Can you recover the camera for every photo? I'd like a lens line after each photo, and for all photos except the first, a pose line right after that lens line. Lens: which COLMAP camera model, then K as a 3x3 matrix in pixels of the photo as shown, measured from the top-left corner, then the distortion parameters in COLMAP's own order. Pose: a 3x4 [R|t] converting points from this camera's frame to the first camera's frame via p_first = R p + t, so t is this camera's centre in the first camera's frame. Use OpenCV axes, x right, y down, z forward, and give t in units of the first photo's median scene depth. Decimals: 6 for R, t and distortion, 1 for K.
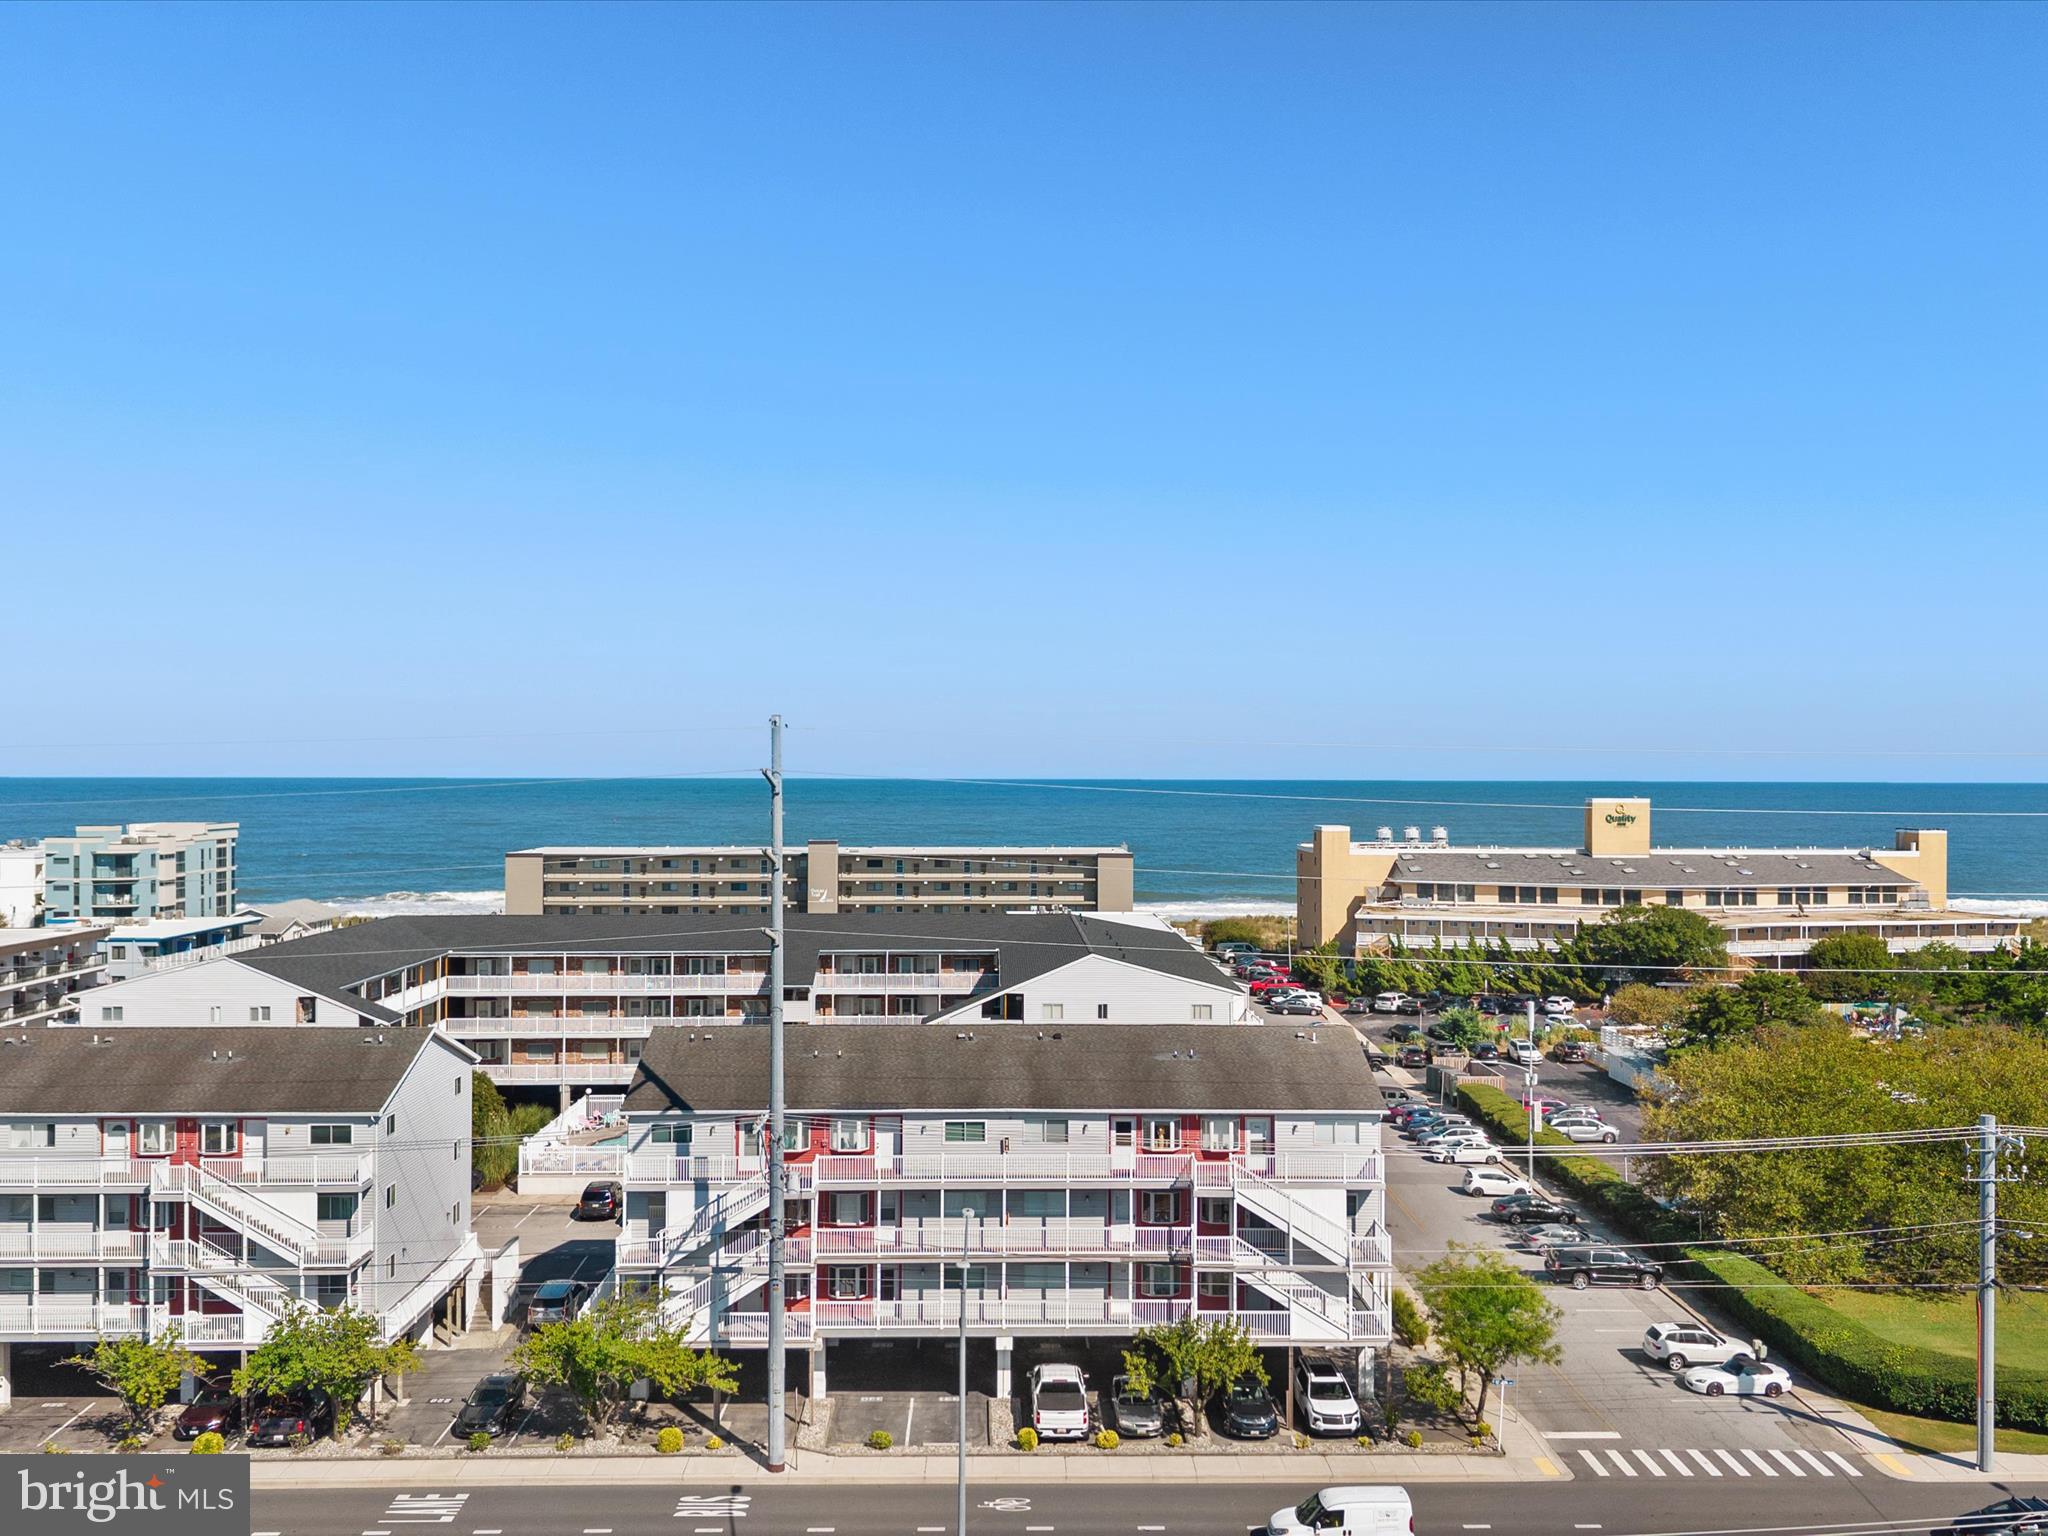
lens RADIAL K [[1826.2, 0, 1030.6], [0, 1826.2, 749.4], [0, 0, 1]] dist [0.053991, -0.099766]
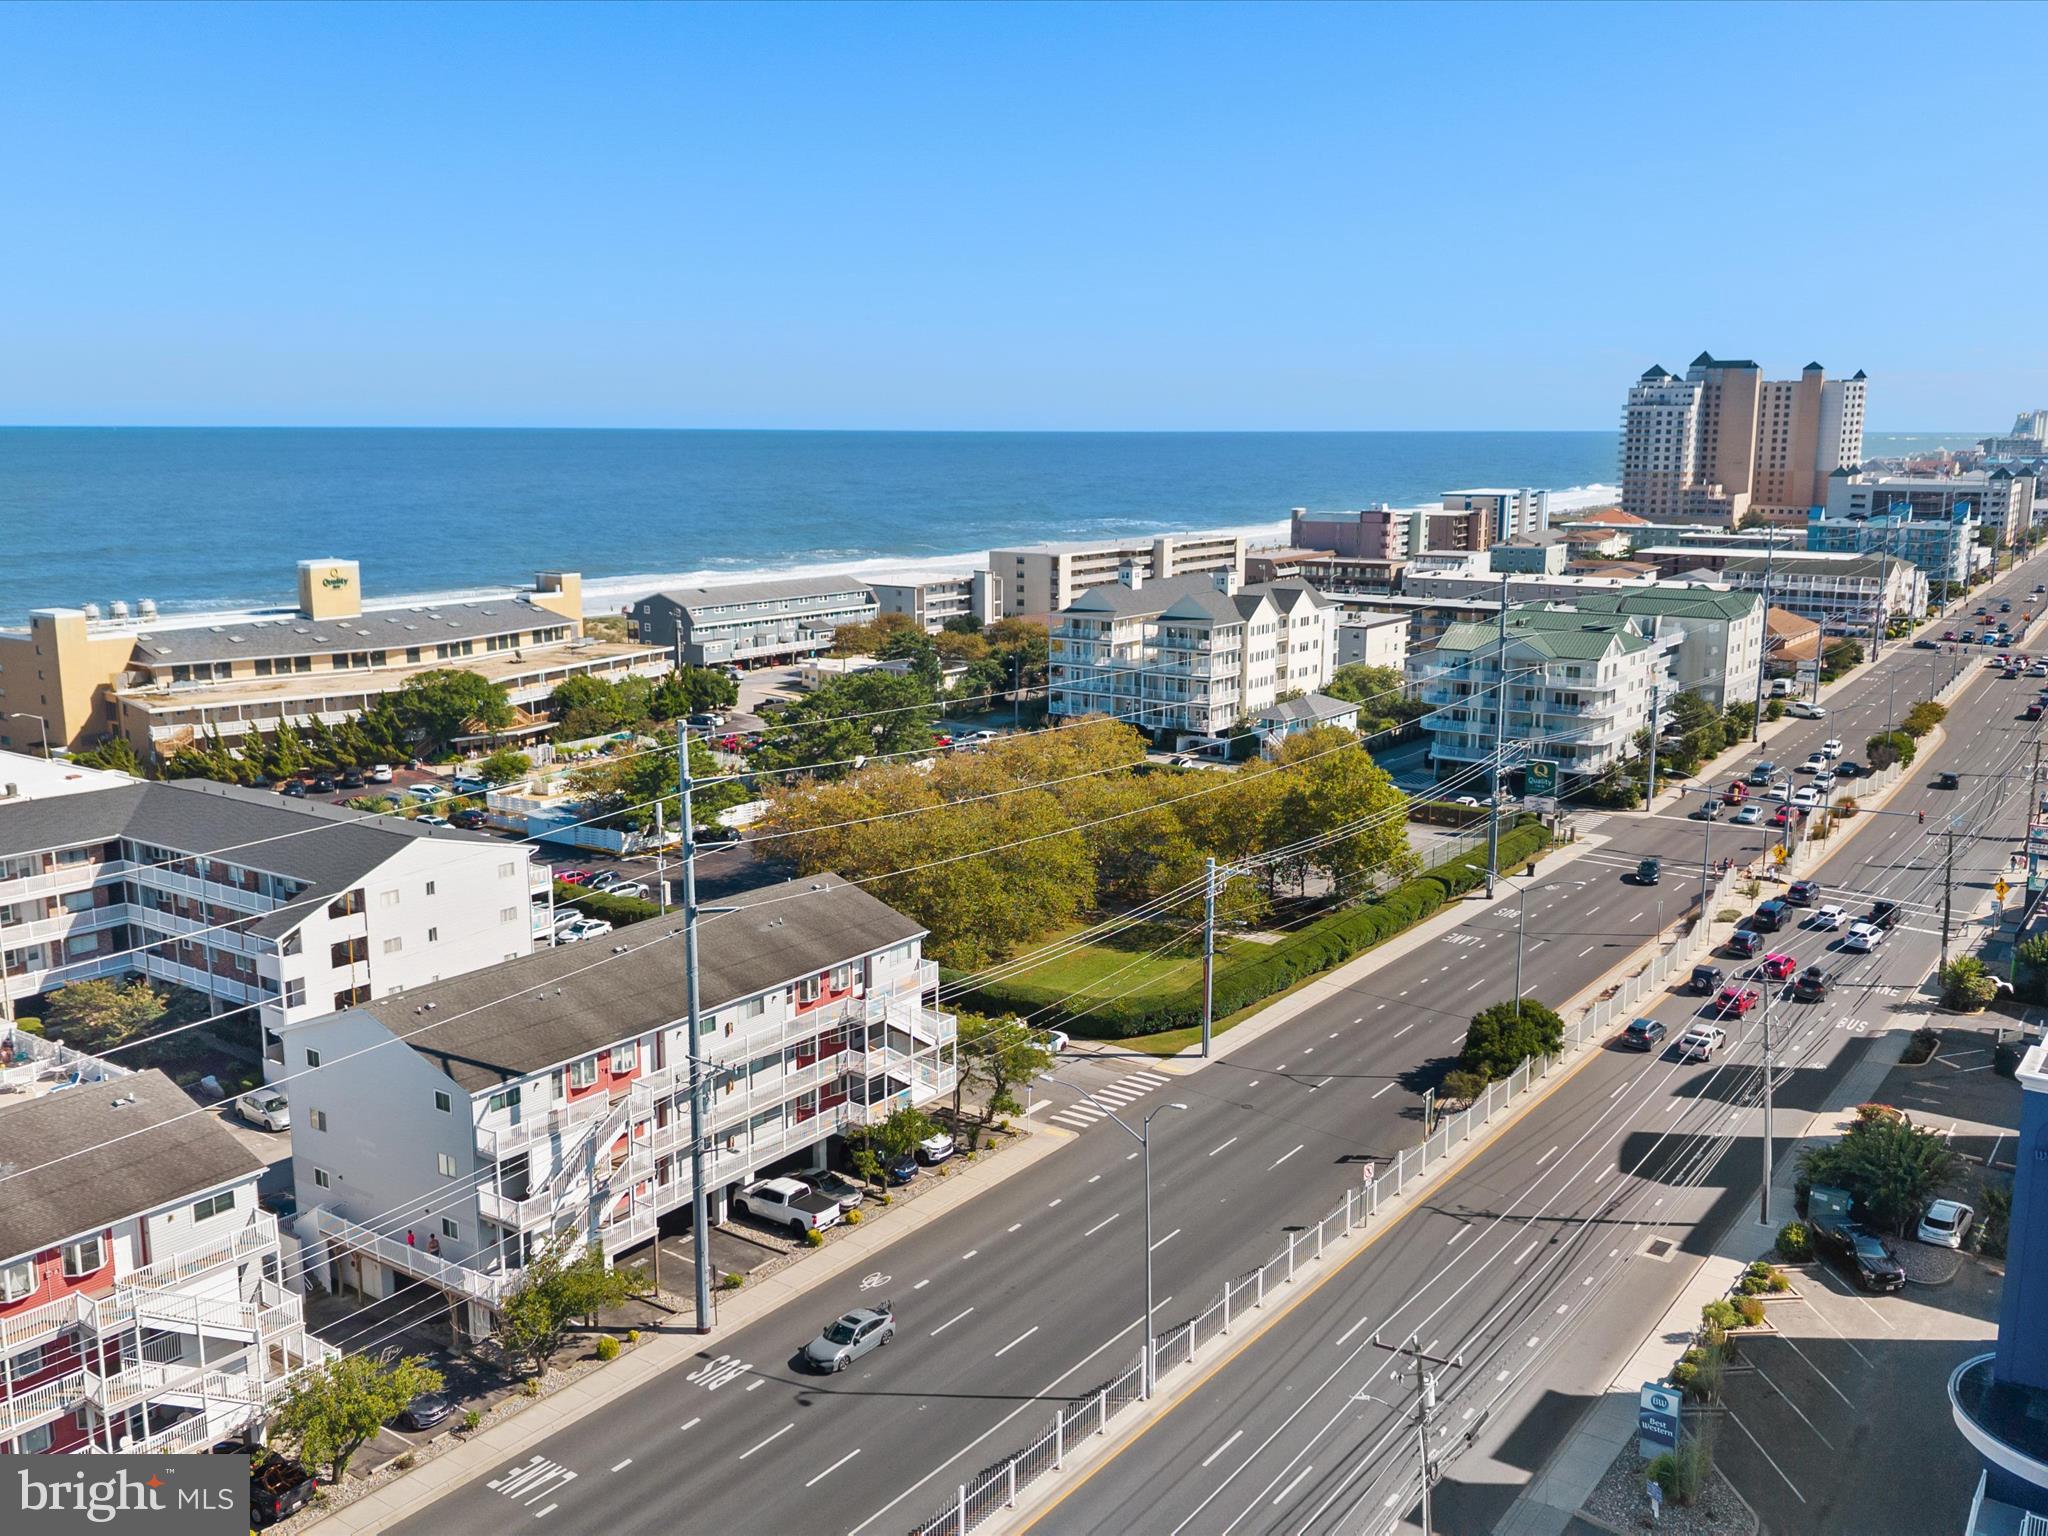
lens RADIAL K [[1826.2, 0, 1024.2], [0, 1826.2, 756.1], [0, 0, 1]] dist [0.053991, -0.099766]
pose [[0.594732, -0.145691, 0.790612, -0.802166], [-0.011277, 0.981833, 0.189412, -0.187500], [-0.803845, -0.121565, 0.582284, 0.146617]]
